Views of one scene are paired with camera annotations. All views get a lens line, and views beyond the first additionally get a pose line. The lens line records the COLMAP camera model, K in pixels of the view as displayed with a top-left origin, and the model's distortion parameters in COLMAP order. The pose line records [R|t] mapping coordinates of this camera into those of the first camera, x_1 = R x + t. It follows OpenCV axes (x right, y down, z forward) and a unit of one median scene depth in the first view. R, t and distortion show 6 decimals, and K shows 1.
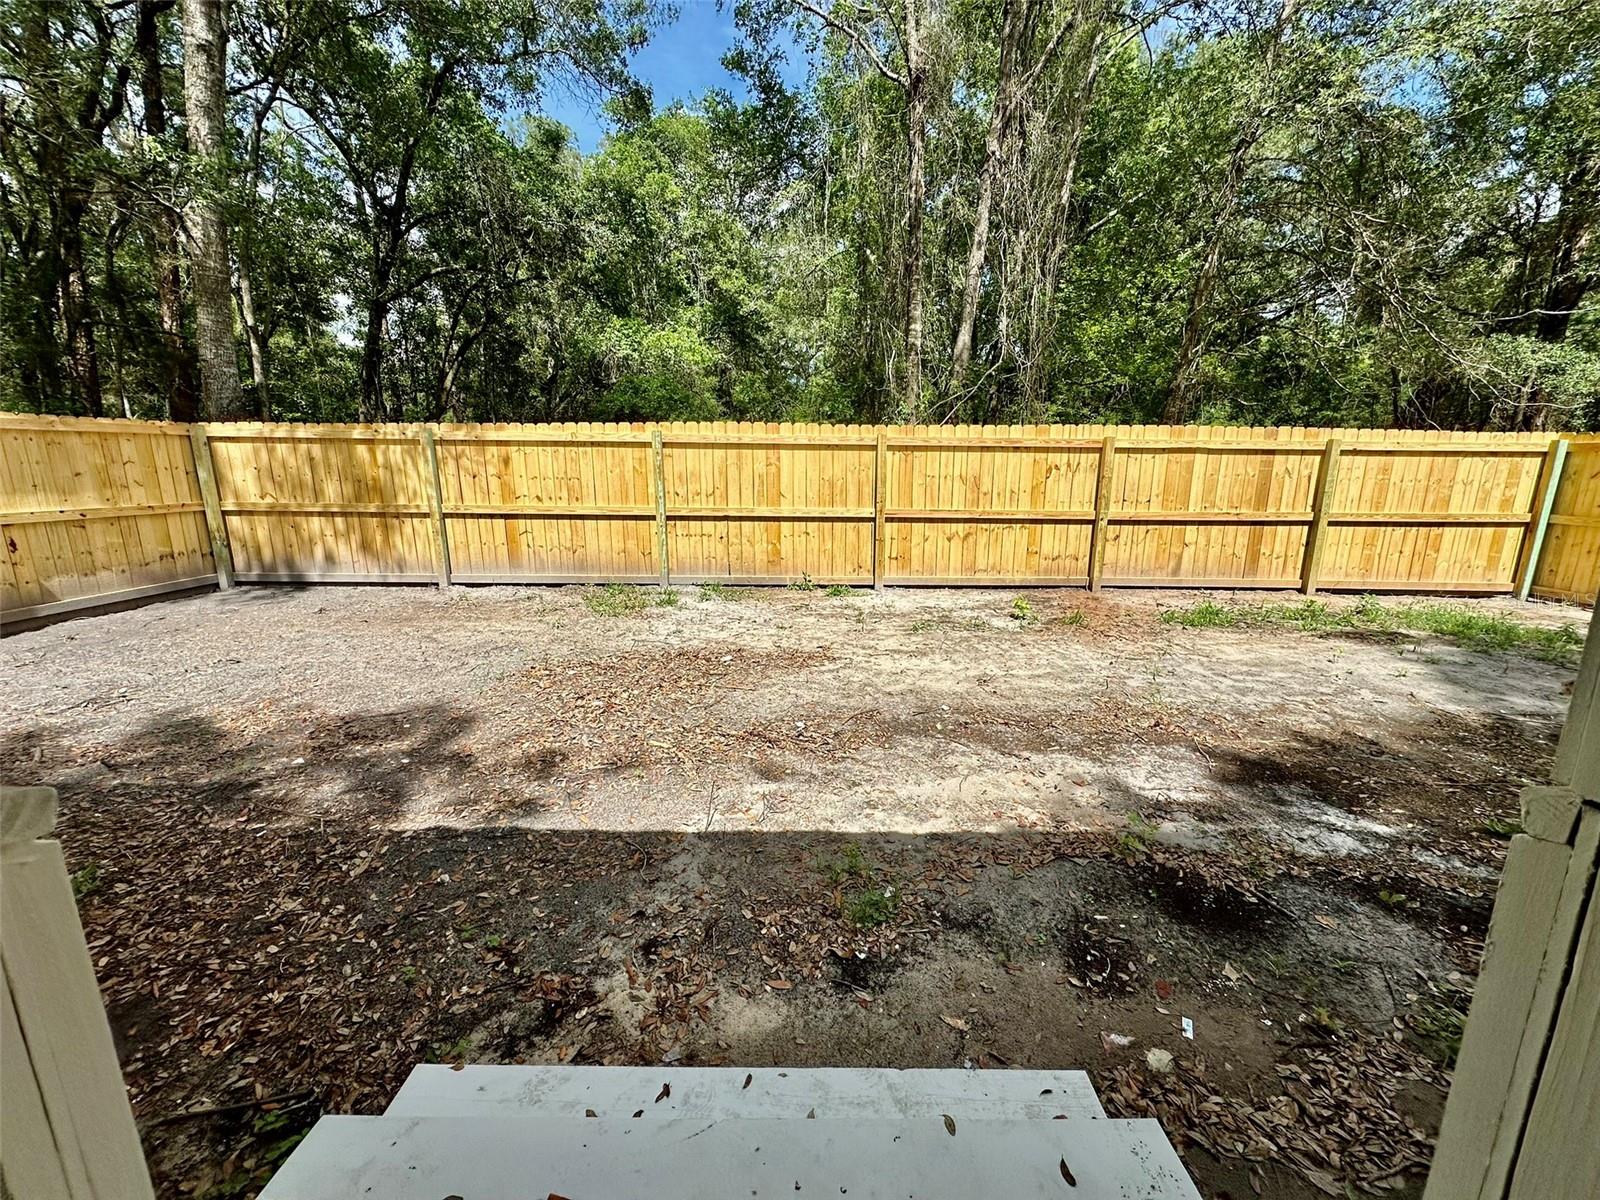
lens RADIAL K [[636.0, 0, 800.5], [0, 636.0, 596.8], [0, 0, 1]] dist [-0.001281, 0.000685]
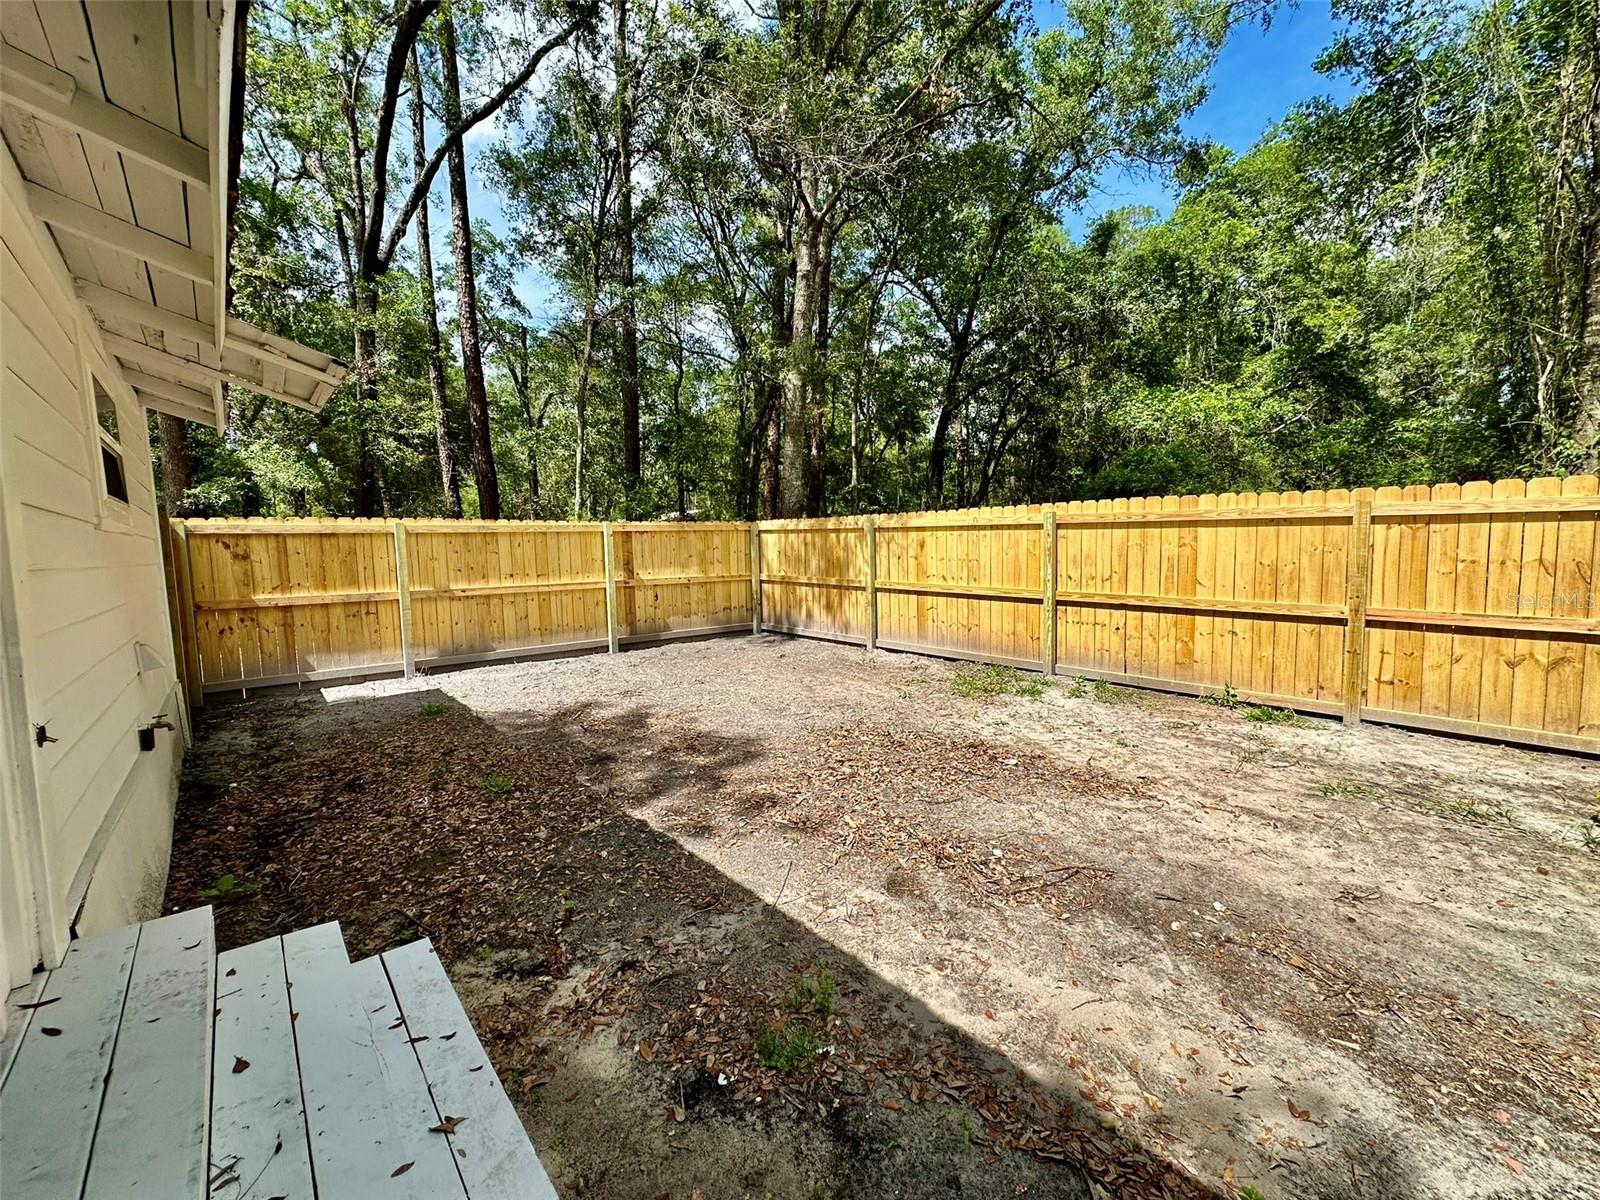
lens RADIAL K [[636.0, 0, 798.5], [0, 636.0, 594.8], [0, 0, 1]] dist [-0.001281, 0.000685]
pose [[0.668809, 0.048779, -0.741833, 0.233122], [-0.136463, 0.988946, -0.058003, -0.029893], [0.730803, 0.140026, 0.668072, 0.099149]]
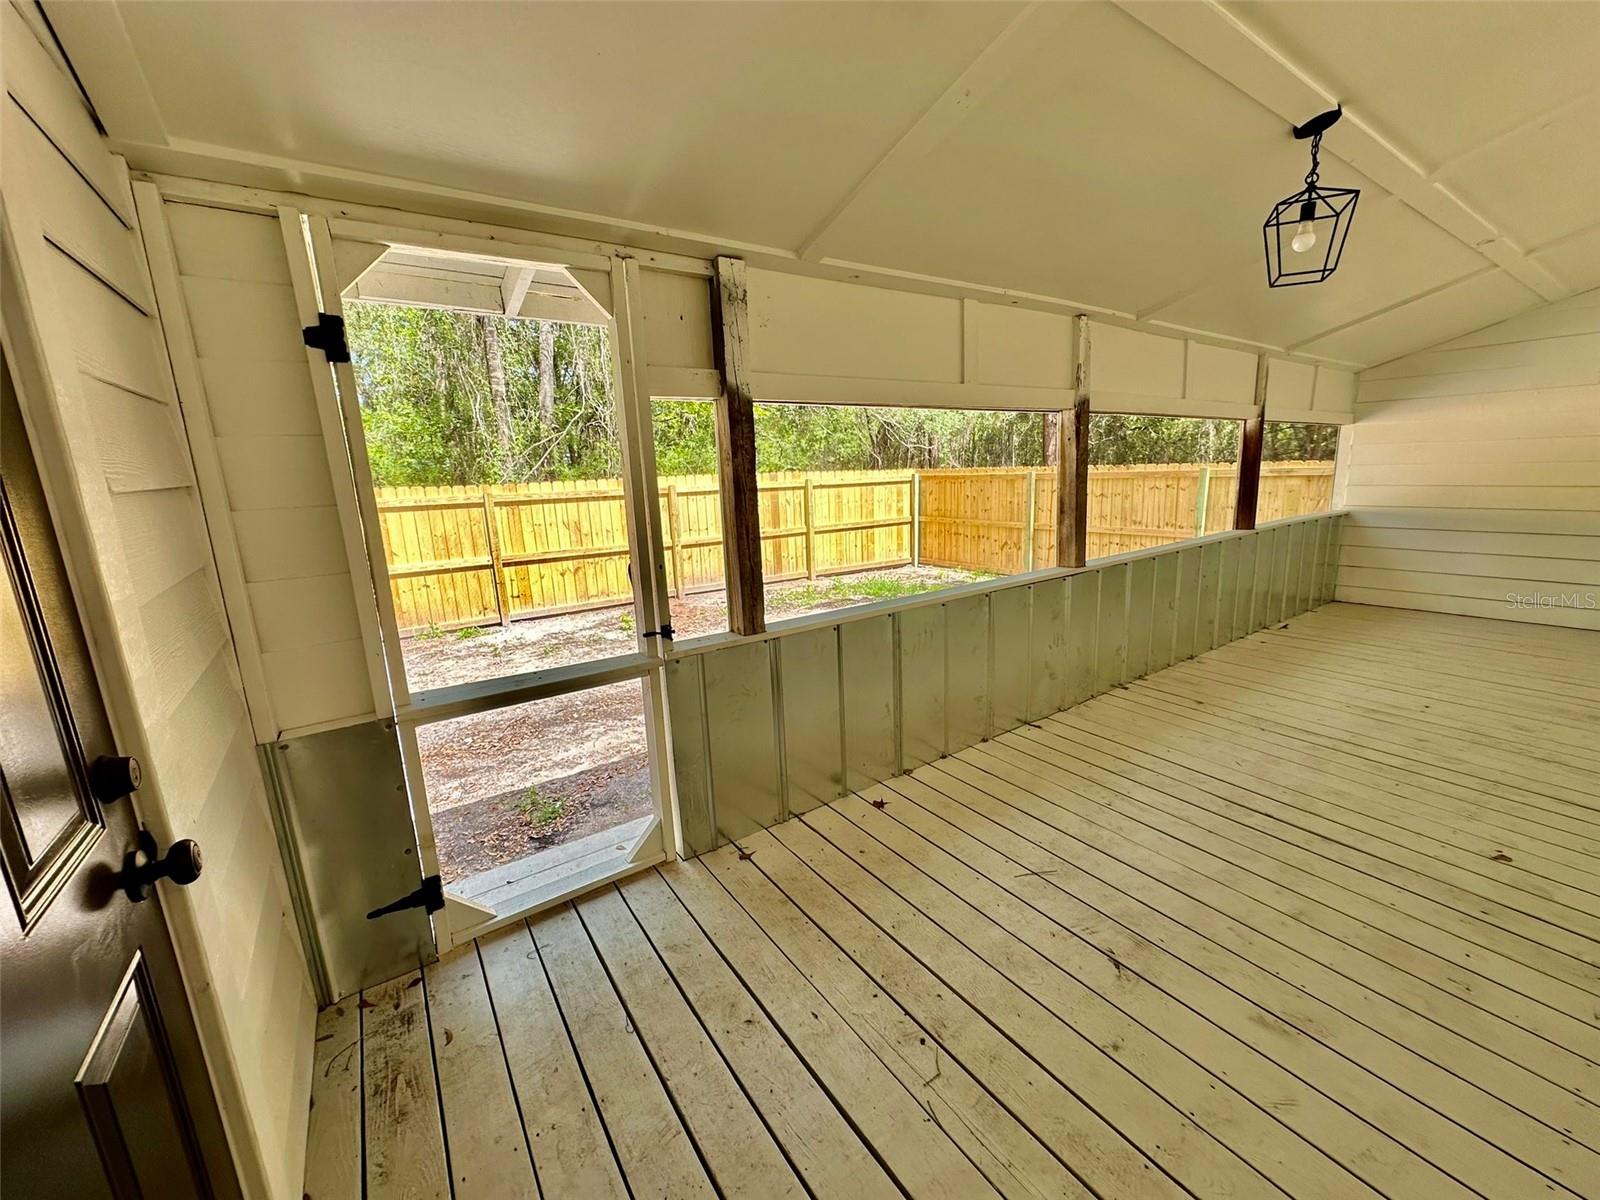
lens RADIAL K [[636.0, 0, 803.1], [0, 636.0, 597.2], [0, 0, 1]] dist [-0.001281, 0.000685]
pose [[0.826560, -0.148295, 0.542961, -0.052780], [0.157456, 0.987073, 0.029894, -0.012249], [-0.540375, 0.060783, 0.839226, -0.269577]]
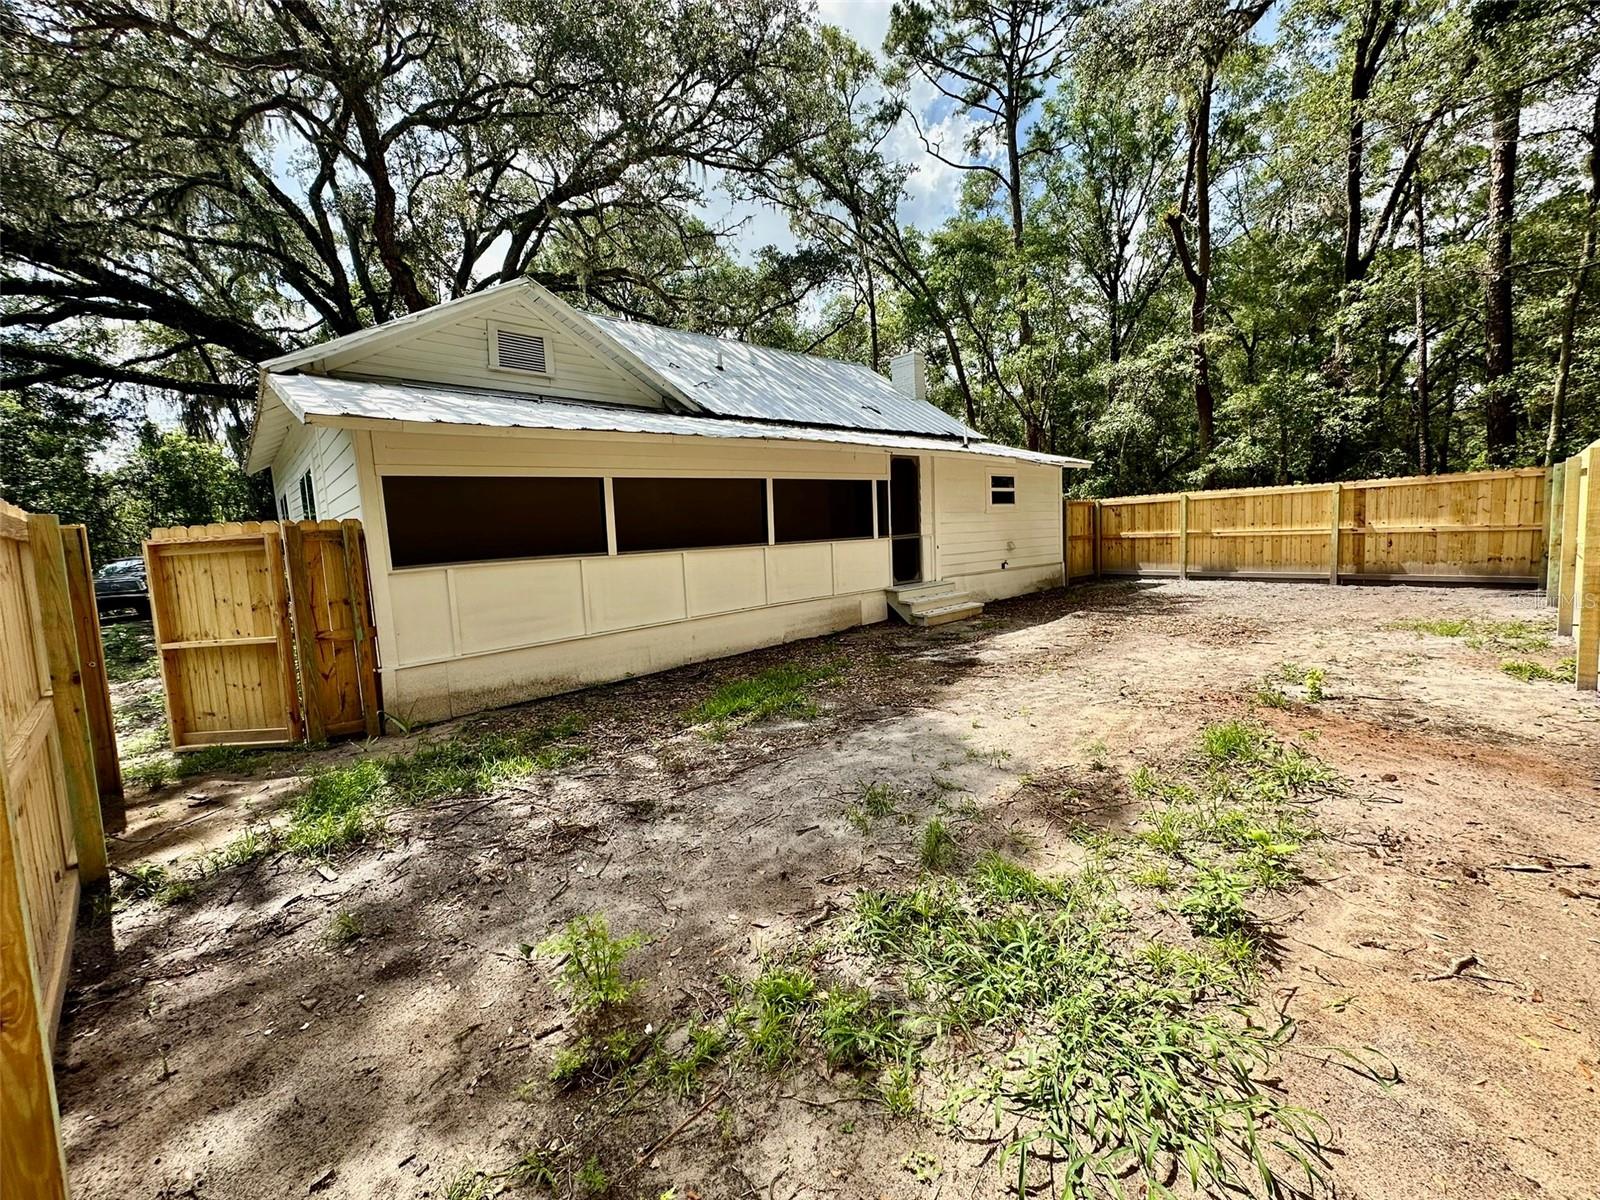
lens RADIAL K [[636.0, 0, 799.5], [0, 636.0, 590.3], [0, 0, 1]] dist [-0.001281, 0.000685]
pose [[-0.742739, 0.100457, -0.662002, 1.163402], [-0.088386, 0.965321, 0.245649, -0.206652], [0.663722, 0.240965, -0.708103, 0.946317]]
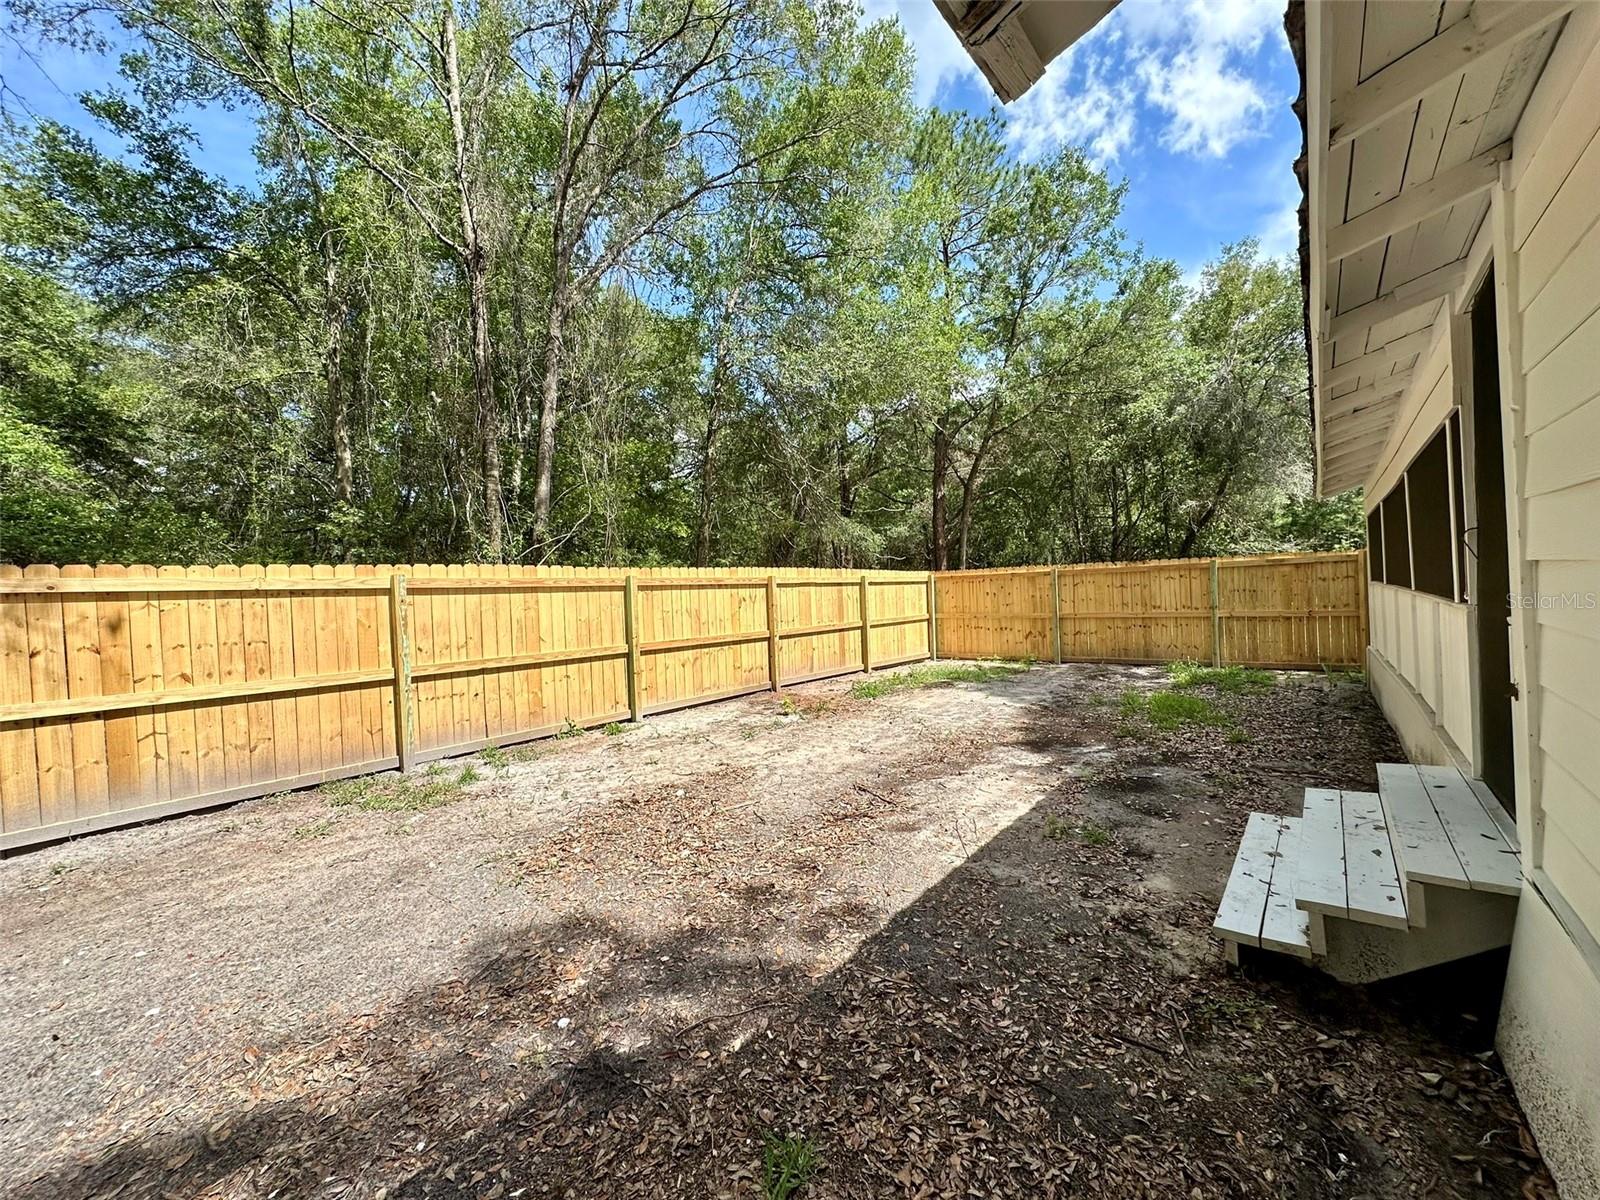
lens RADIAL K [[636.0, 0, 802.9], [0, 636.0, 596.2], [0, 0, 1]] dist [-0.001281, 0.000685]
pose [[0.633372, -0.035578, 0.773029, -0.519554], [0.204323, 0.971182, -0.122712, -0.027931], [-0.746386, 0.235670, 0.622389, 0.110859]]
